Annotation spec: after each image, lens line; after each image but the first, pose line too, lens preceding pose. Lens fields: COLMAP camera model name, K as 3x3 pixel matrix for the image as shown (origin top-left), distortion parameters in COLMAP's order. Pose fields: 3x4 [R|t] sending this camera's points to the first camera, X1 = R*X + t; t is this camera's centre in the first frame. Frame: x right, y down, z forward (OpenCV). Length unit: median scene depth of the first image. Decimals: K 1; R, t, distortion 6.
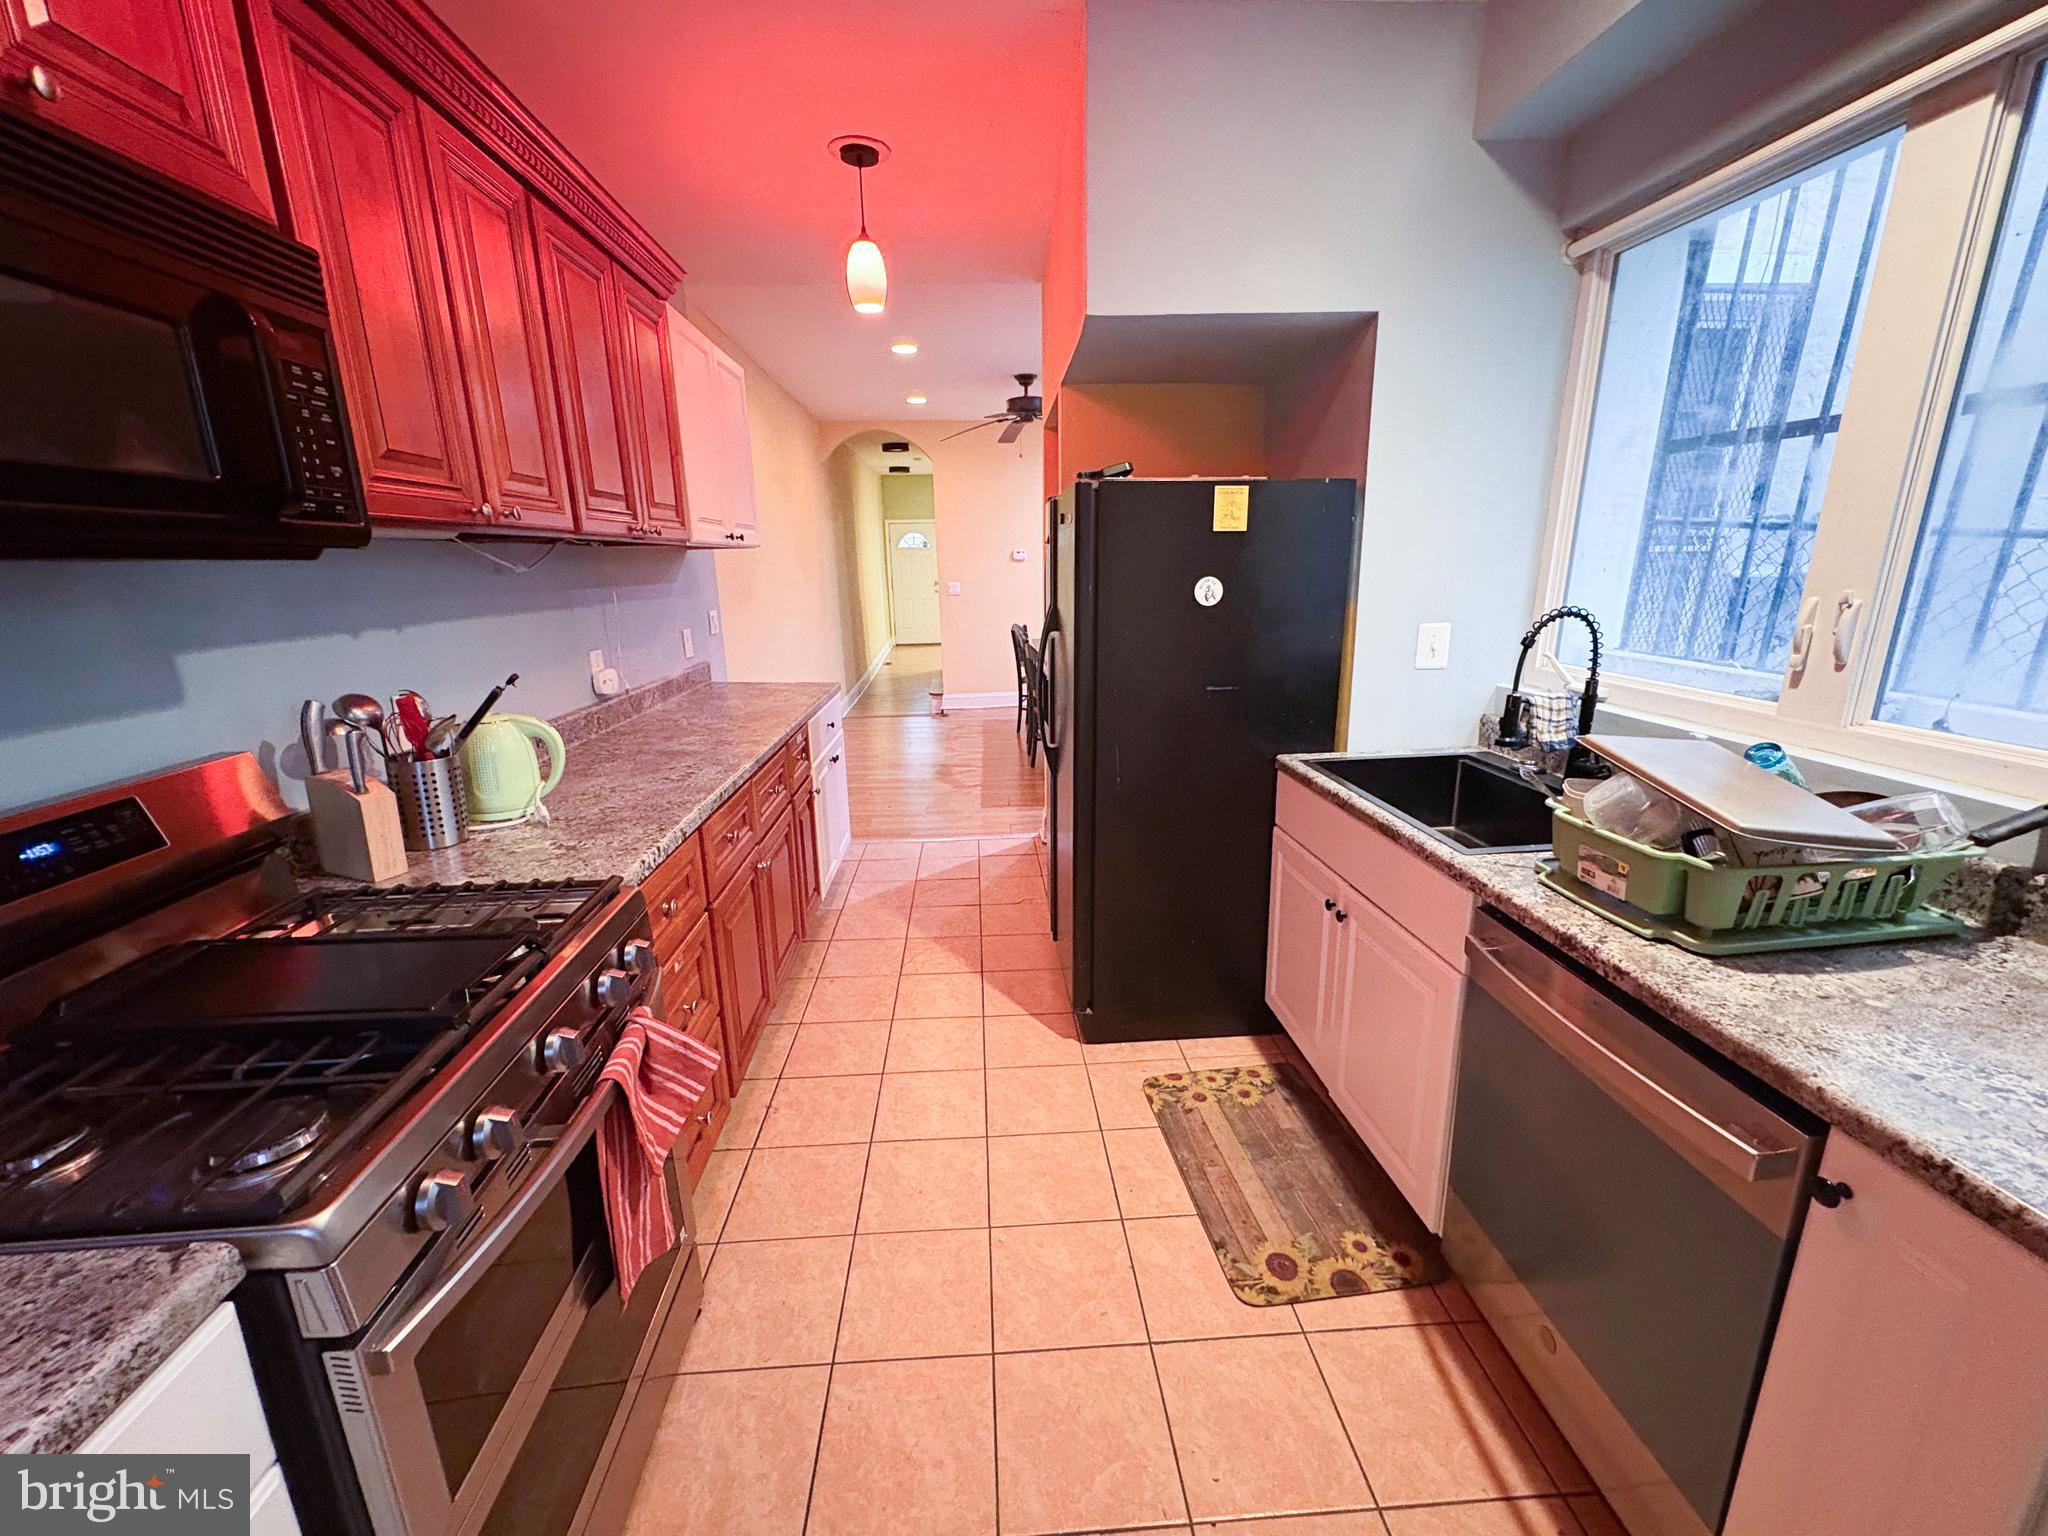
lens RADIAL K [[809.3, 0, 1014.4], [0, 809.3, 764.7], [0, 0, 1]] dist [-0.003213, 0.000450]
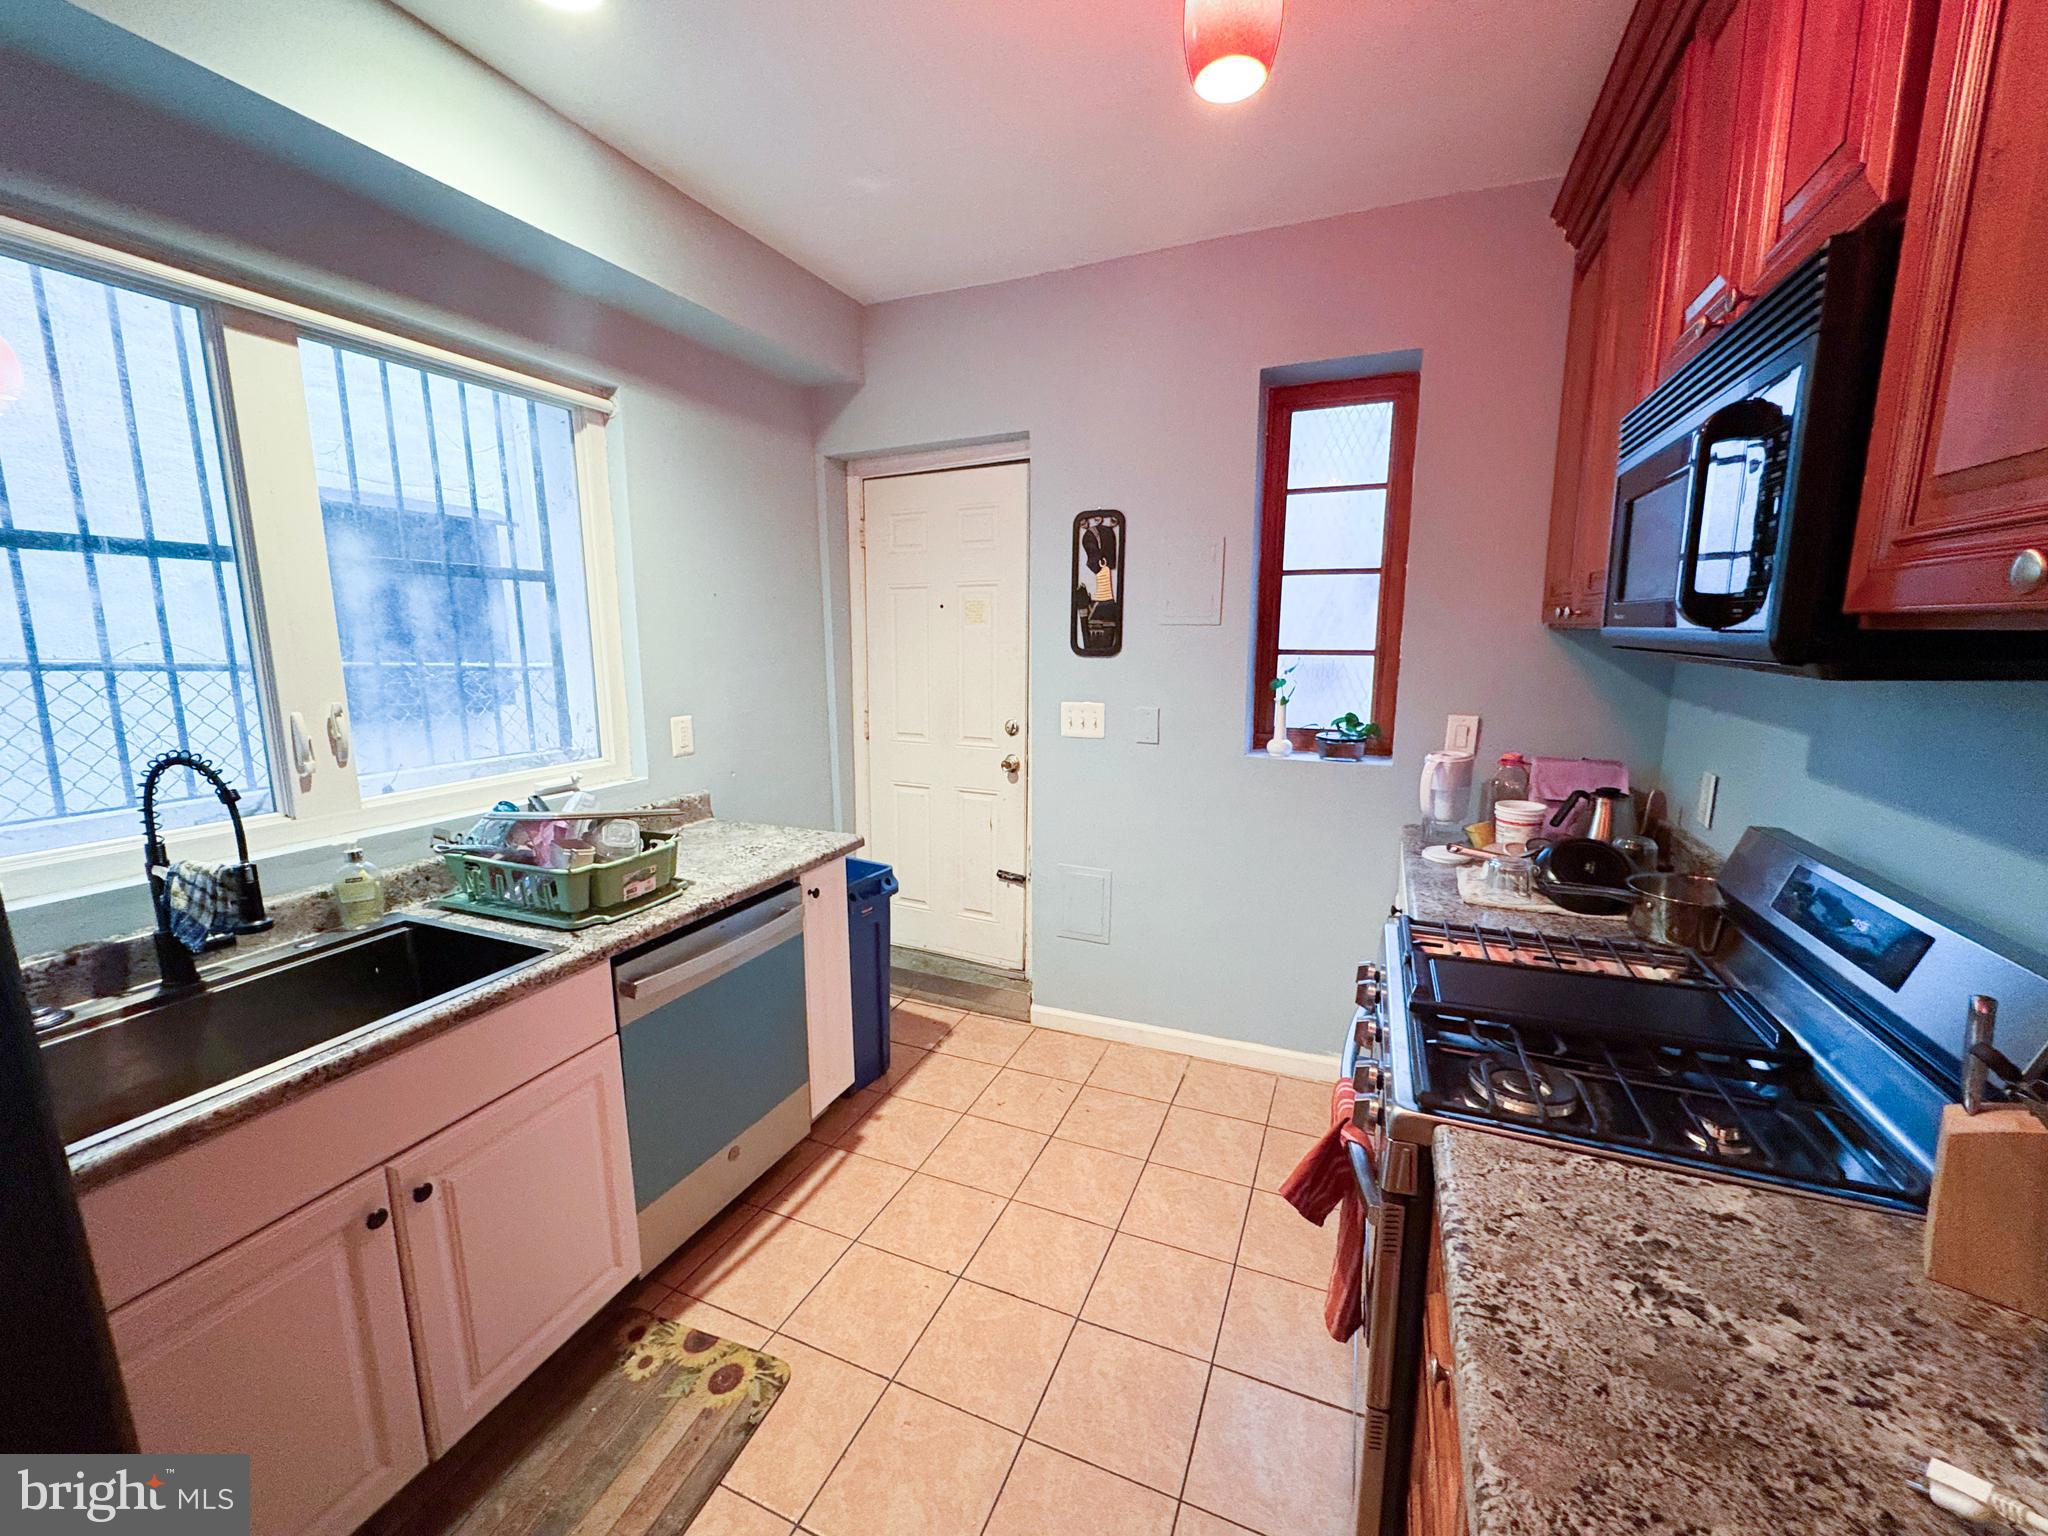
lens RADIAL K [[809.3, 0, 1025.4], [0, 809.3, 763.0], [0, 0, 1]] dist [-0.003213, 0.000450]
pose [[-0.892580, -0.052057, 0.447875, -0.408784], [0.133859, 0.917936, 0.373463, -0.398676], [-0.430562, 0.393297, -0.812363, 1.398254]]
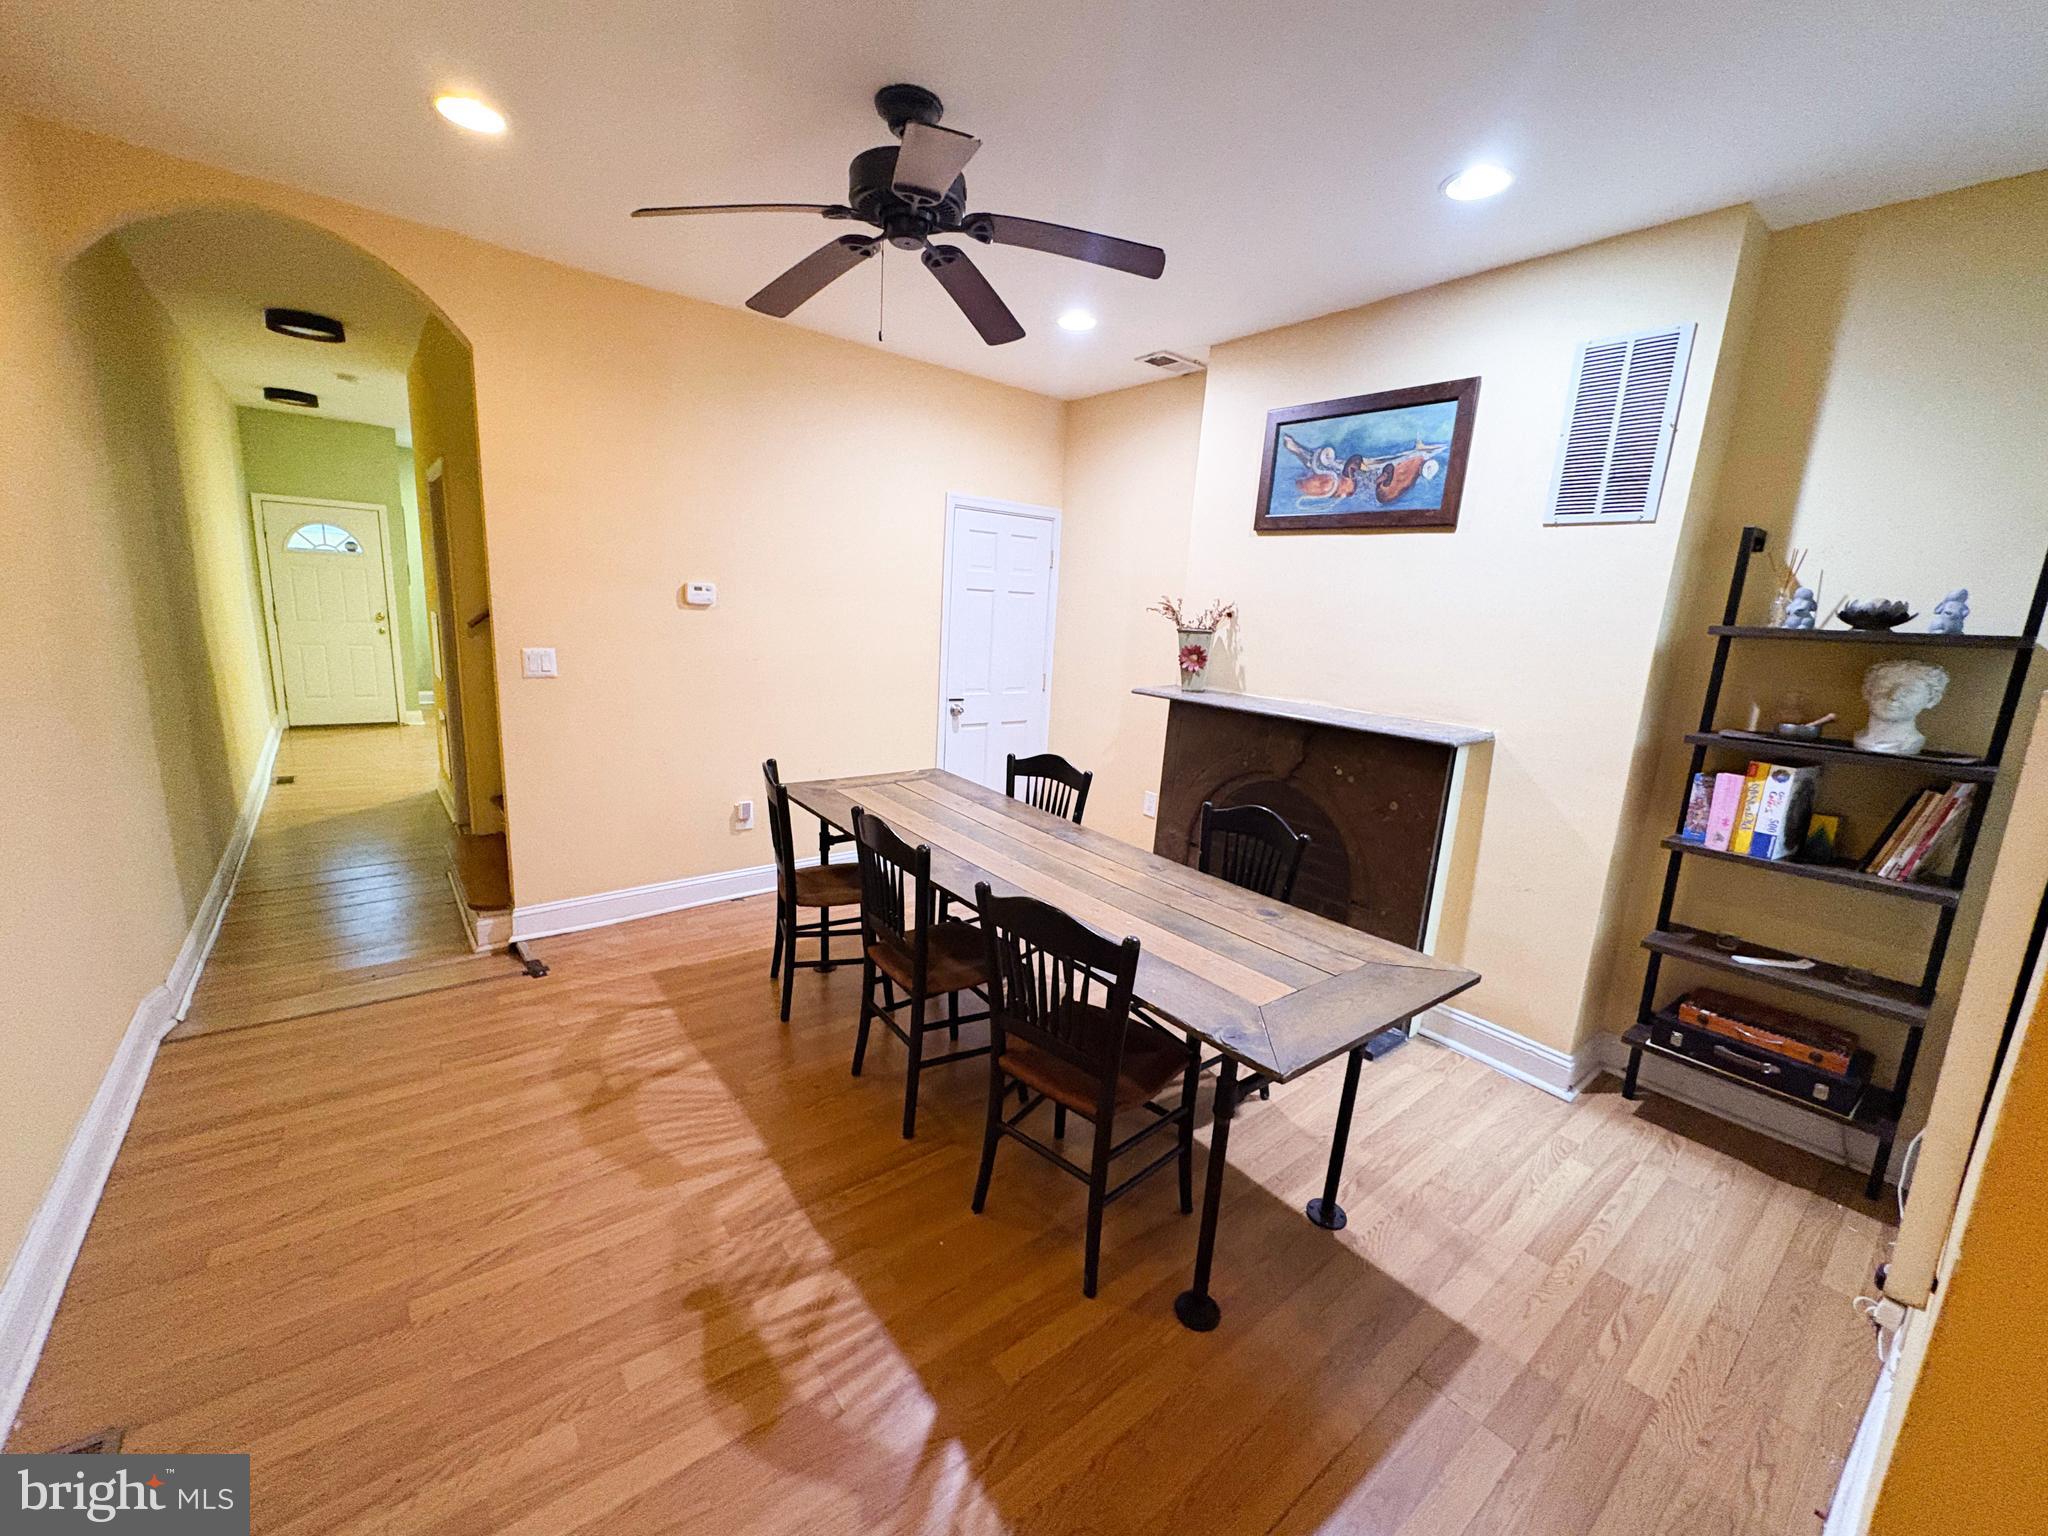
lens RADIAL K [[809.3, 0, 1020.0], [0, 809.3, 766.9], [0, 0, 1]] dist [-0.003213, 0.000450]
pose [[0.813406, -0.044580, 0.579986, -0.537443], [0.071067, 0.997206, -0.023019, -0.616539], [-0.577339, 0.059942, 0.814301, 2.360596]]
